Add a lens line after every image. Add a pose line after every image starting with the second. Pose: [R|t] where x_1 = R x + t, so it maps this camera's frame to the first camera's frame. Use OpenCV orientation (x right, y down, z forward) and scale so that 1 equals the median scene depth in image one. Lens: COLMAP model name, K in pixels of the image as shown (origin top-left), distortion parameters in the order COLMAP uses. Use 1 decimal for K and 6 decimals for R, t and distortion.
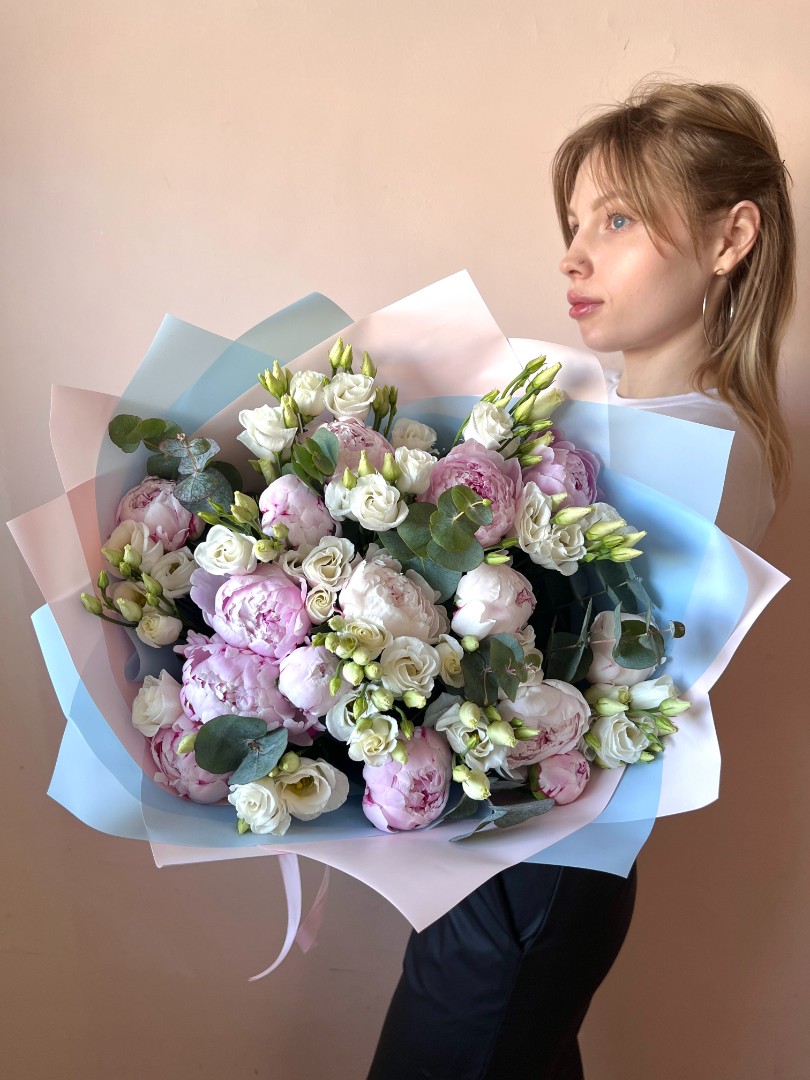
lens RADIAL K [[1072.0, 0, 409.8], [0, 1072.0, 538.6], [0, 0, 1]] dist [0.135142, 0.000000]
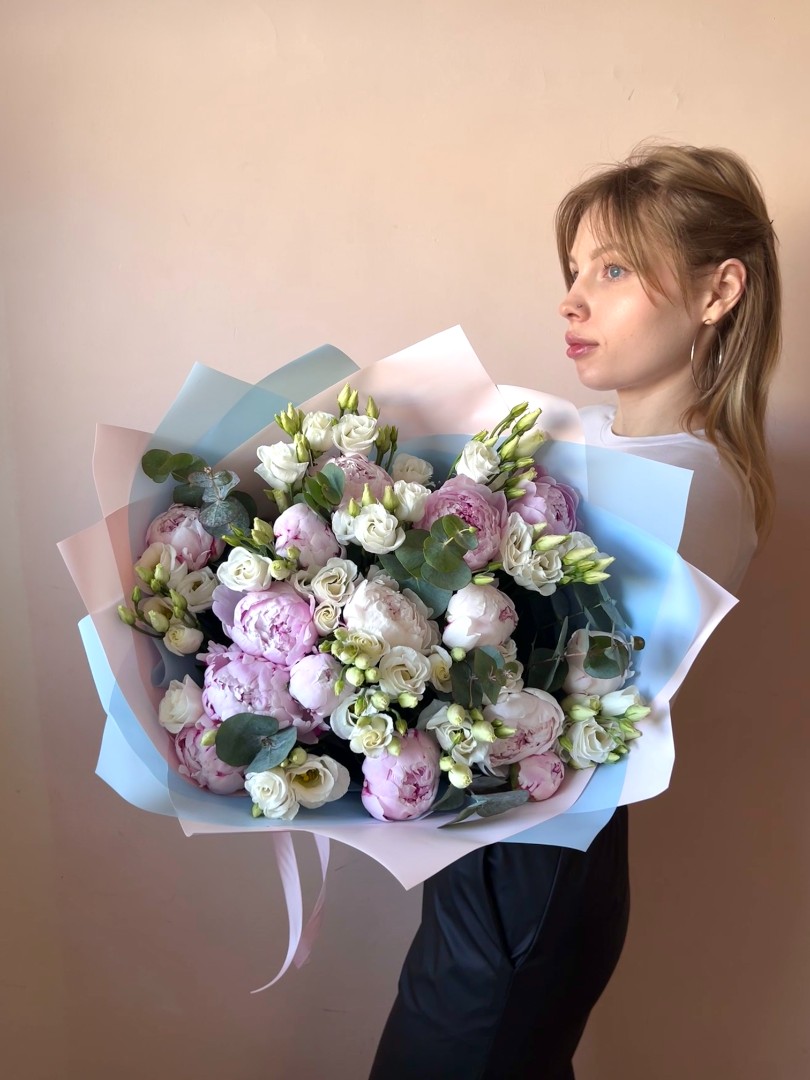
lens RADIAL K [[1072.0, 0, 409.9], [0, 1072.0, 548.3], [0, 0, 1]] dist [0.135142, 0.000000]
pose [[0.999908, 0.012728, -0.004594, 0.008325], [-0.012834, 0.999635, -0.023753, 0.012999], [0.004290, 0.023810, 0.999707, -0.128139]]
